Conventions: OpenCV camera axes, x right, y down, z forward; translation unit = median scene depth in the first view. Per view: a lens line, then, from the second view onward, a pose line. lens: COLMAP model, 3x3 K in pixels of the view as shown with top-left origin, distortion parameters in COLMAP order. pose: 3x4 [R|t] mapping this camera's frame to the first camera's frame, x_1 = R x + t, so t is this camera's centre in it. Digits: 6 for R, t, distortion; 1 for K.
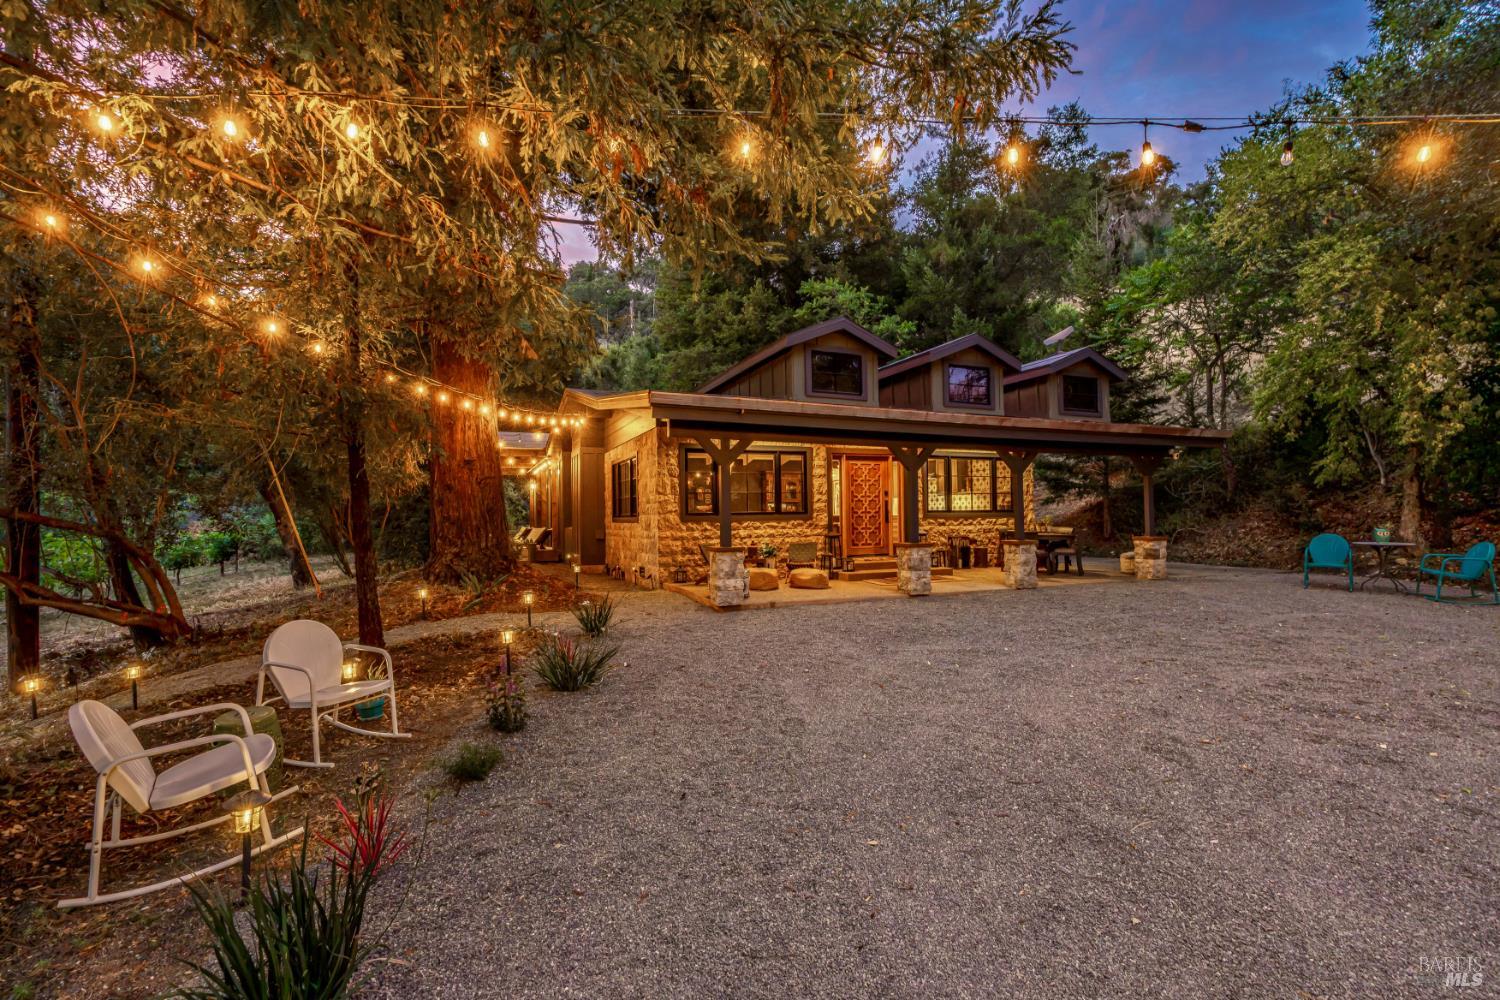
lens RADIAL K [[678.5, 0, 750.0], [0, 678.5, 500.0], [0, 0, 1]] dist [0.000873, 0.000094]
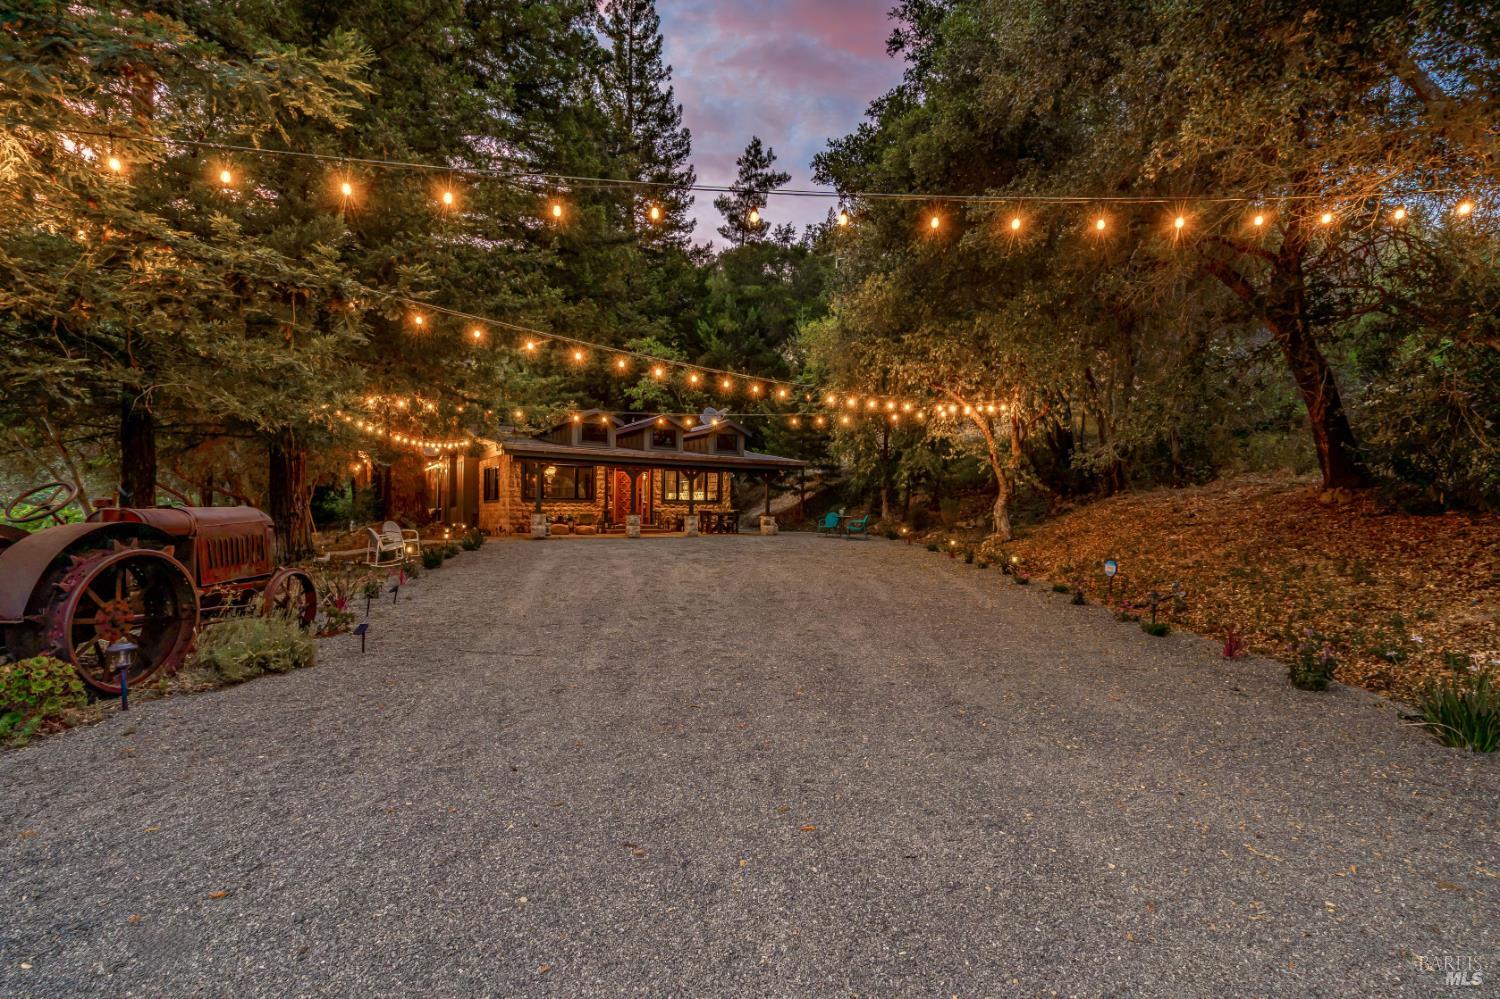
lens RADIAL K [[711.8, 0, 750.0], [0, 711.8, 499.5], [0, 0, 1]] dist [-0.000875, -0.000049]
pose [[0.985821, 0.021724, 0.166386, 0.190213], [-0.022399, 0.999747, 0.002178, 0.006588], [-0.166296, -0.005874, 0.986058, -1.043897]]
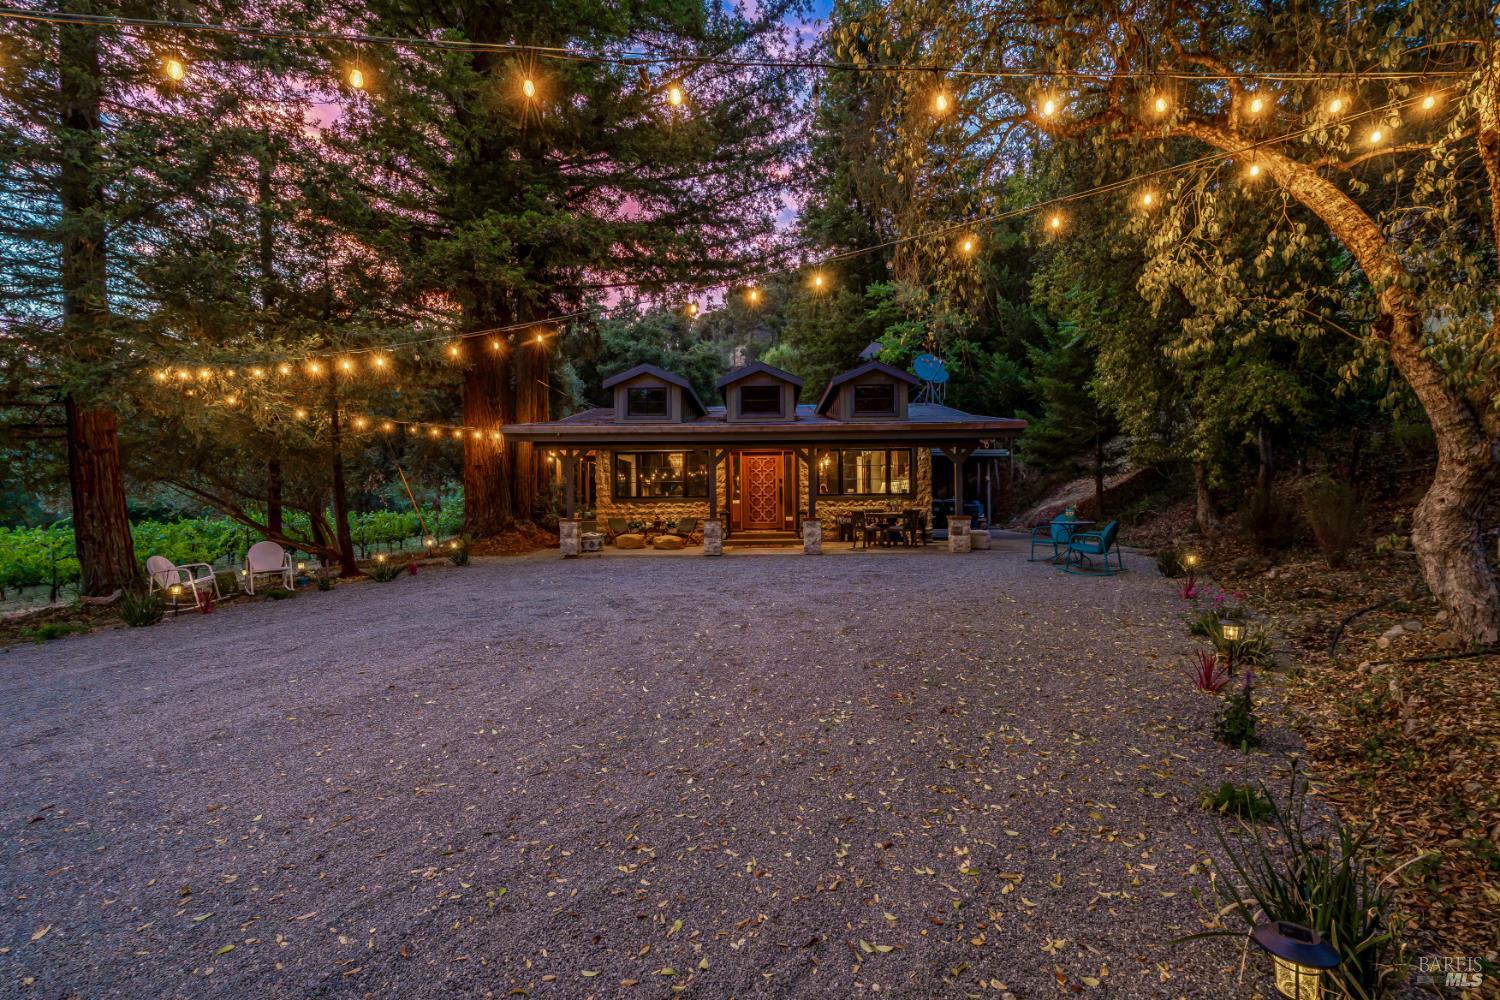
lens RADIAL K [[678.5, 0, 750.0], [0, 678.5, 500.0], [0, 0, 1]] dist [0.000873, 0.000094]
pose [[0.910367, -0.000204, -0.413802, 0.736694], [0.012119, 0.999584, 0.026169, -0.008130], [0.413624, -0.028838, 0.909991, -0.197918]]
